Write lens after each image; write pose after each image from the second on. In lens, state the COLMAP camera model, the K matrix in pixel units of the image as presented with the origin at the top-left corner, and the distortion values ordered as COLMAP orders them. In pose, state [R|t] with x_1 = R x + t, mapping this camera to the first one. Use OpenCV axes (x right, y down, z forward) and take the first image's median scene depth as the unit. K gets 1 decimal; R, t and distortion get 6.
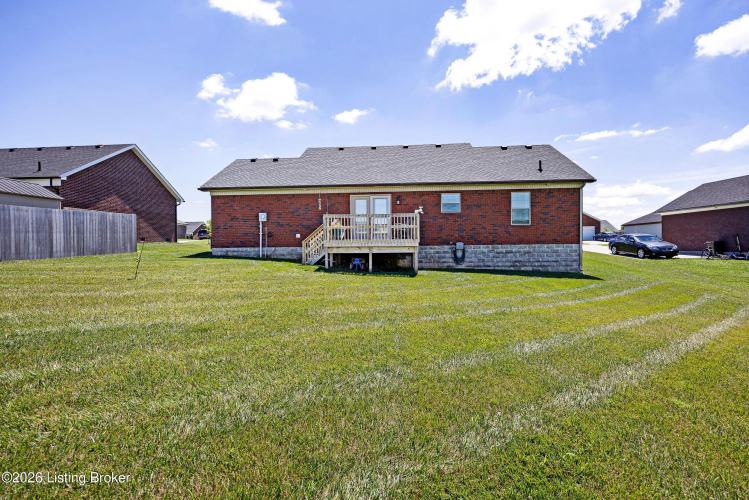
lens RADIAL K [[371.9, 0, 368.6], [0, 371.9, 244.9], [0, 0, 1]] dist [-0.001558, 0.000818]
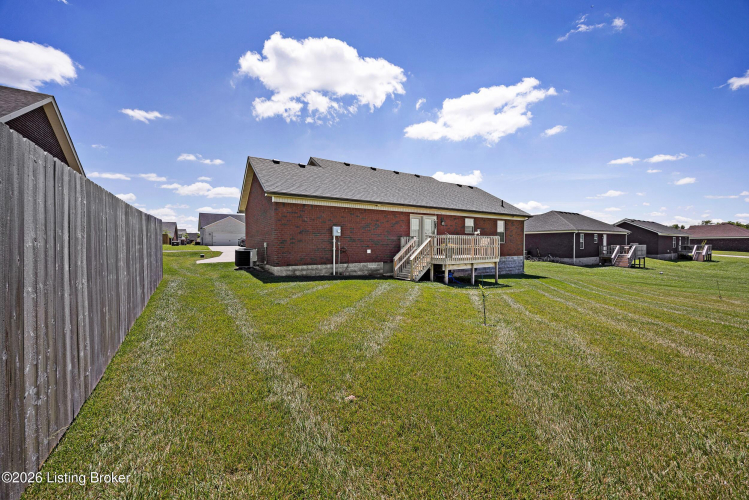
lens RADIAL K [[290.2, 0, 377.4], [0, 290.2, 247.9], [0, 0, 1]] dist [-0.007575, 0.000027]
pose [[0.791102, -0.001453, 0.611683, -0.664221], [-0.001708, 0.999988, 0.004584, -0.038272], [-0.611682, -0.004671, 0.791090, 0.388807]]
